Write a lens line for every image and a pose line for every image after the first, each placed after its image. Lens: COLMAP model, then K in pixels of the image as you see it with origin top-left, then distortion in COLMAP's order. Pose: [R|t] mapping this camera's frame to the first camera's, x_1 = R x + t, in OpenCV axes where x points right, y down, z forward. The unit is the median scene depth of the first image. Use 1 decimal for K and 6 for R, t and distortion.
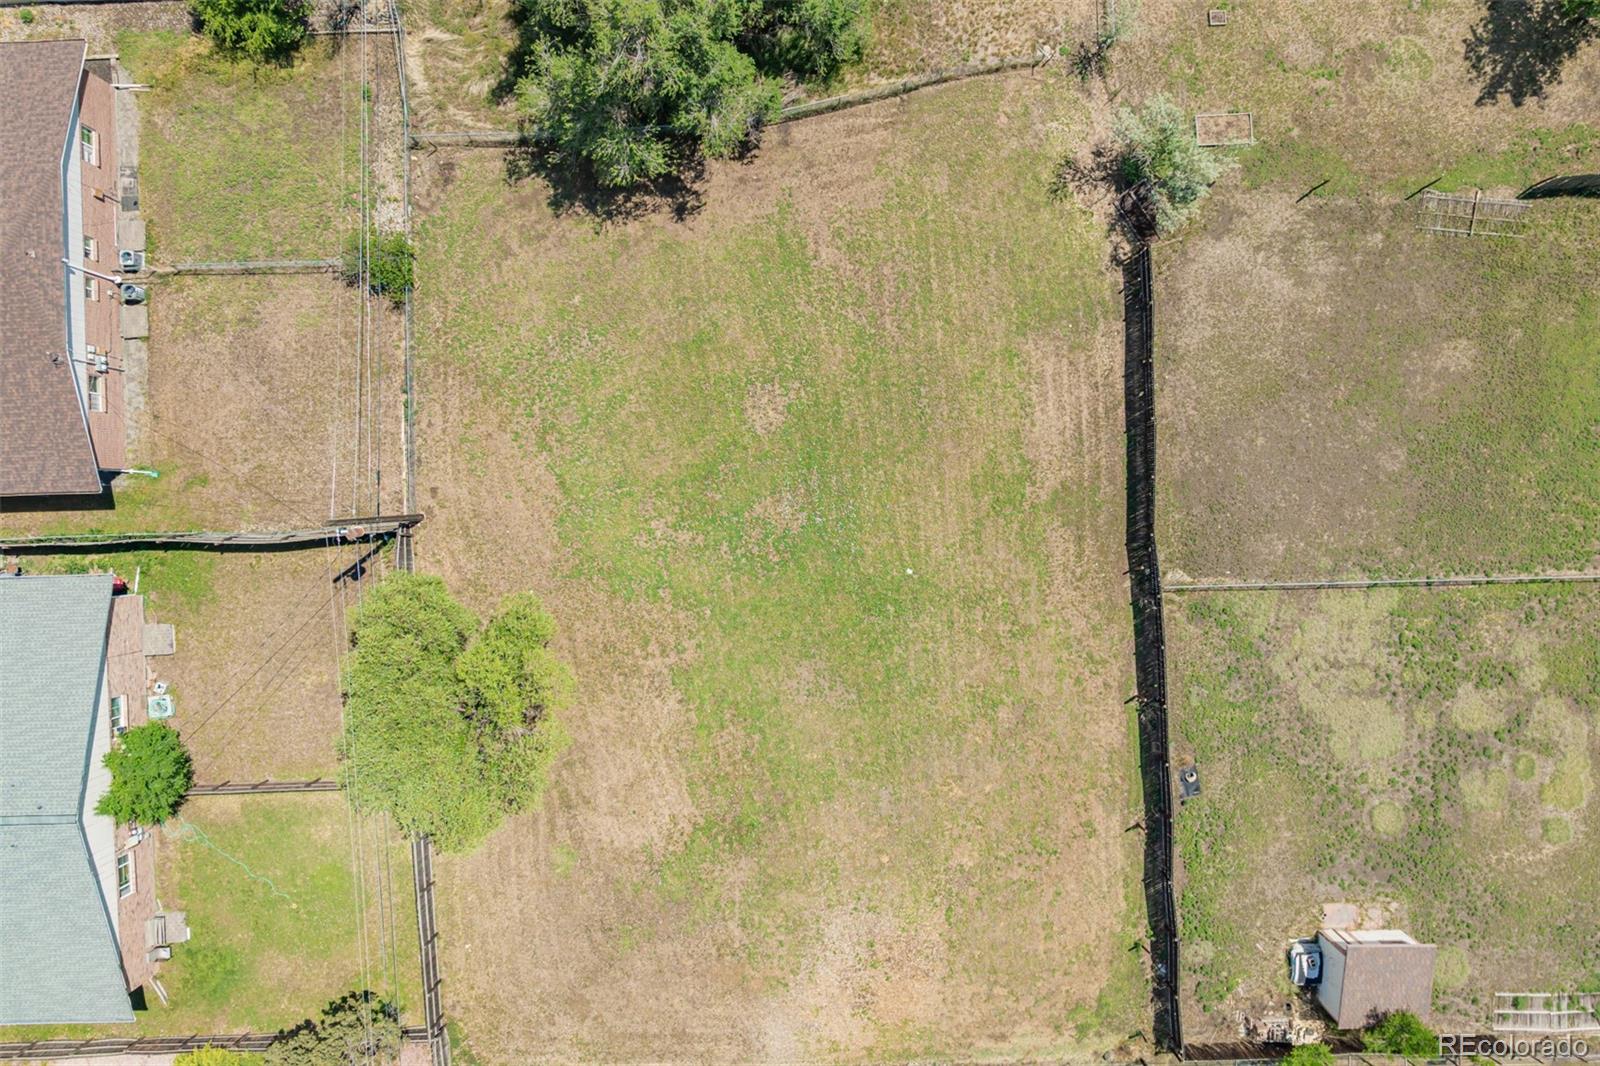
lens RADIAL K [[1127.1, 0, 798.6], [0, 1127.1, 532.3], [0, 0, 1]] dist [-0.039473, -0.001371]
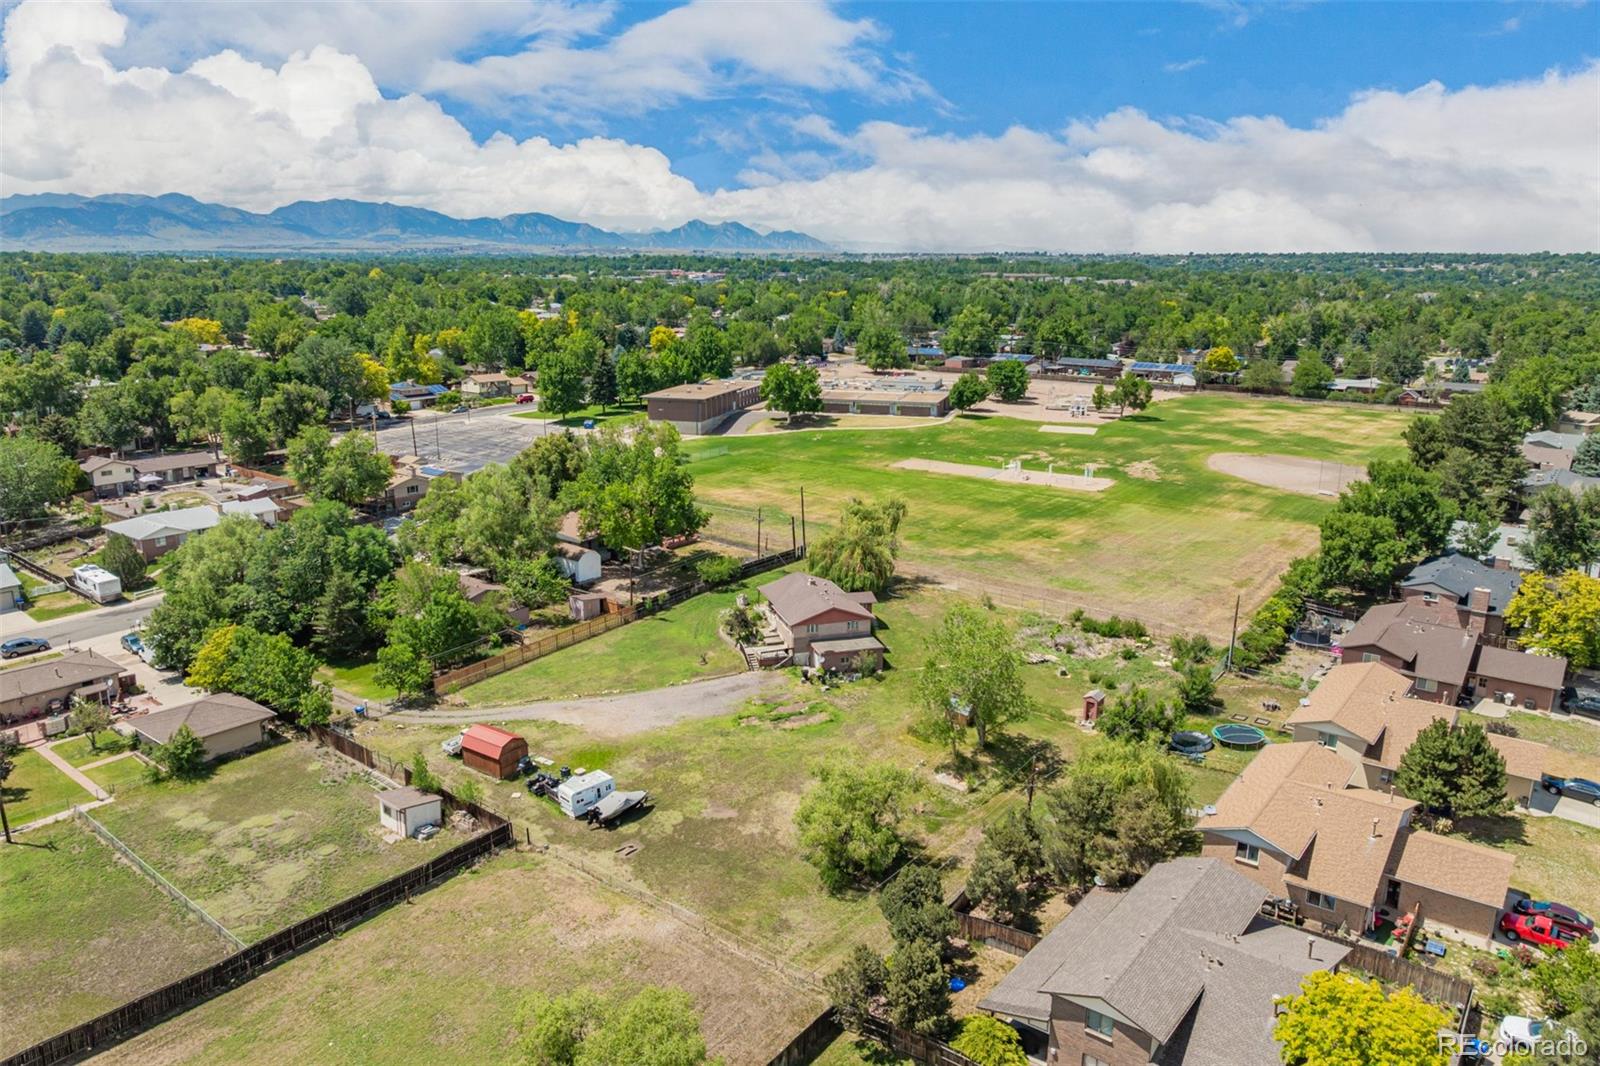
lens RADIAL K [[1127.1, 0, 798.6], [0, 1127.1, 532.3], [0, 0, 1]] dist [-0.039473, -0.001371]
pose [[-0.765674, -0.142743, 0.627190, -1.049393], [0.643082, -0.190696, 0.741674, -0.462510], [0.013734, 0.971216, 0.237806, 0.118557]]
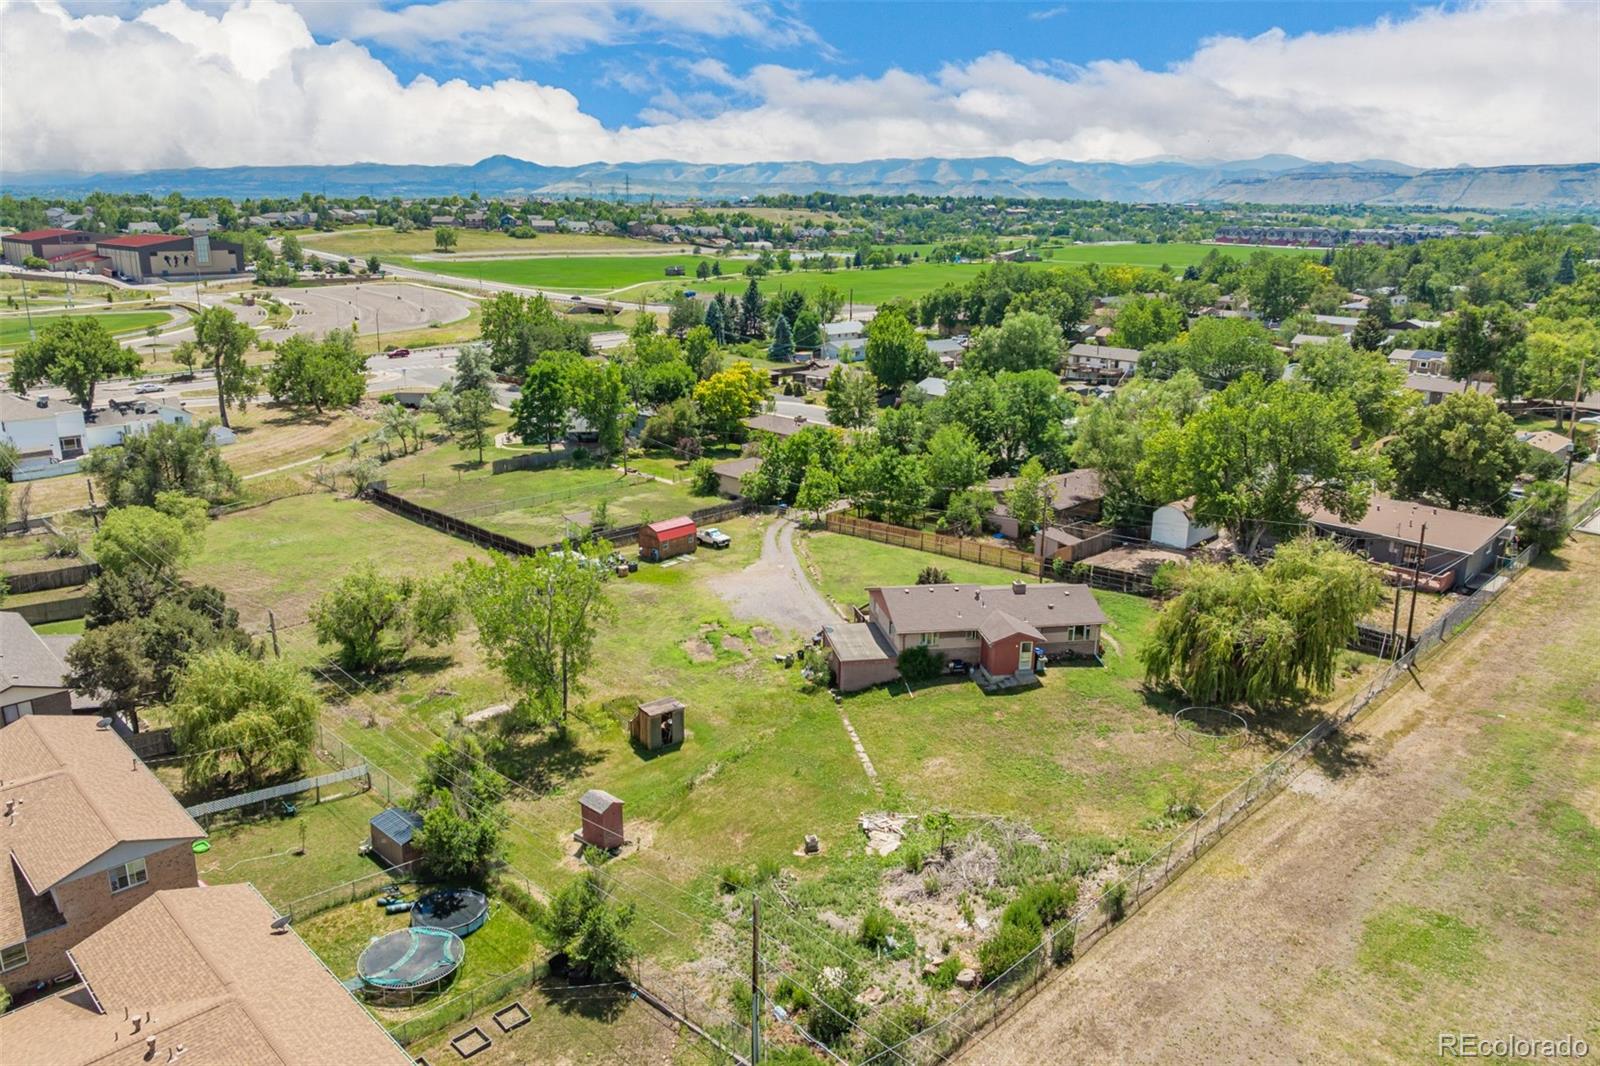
lens RADIAL K [[1127.1, 0, 798.6], [0, 1127.1, 532.3], [0, 0, 1]] dist [-0.039473, -0.001371]
pose [[0.730959, -0.168961, 0.661174, -0.769770], [0.682346, 0.195409, -0.704429, 2.415315], [-0.010178, 0.966058, 0.258126, 0.351780]]
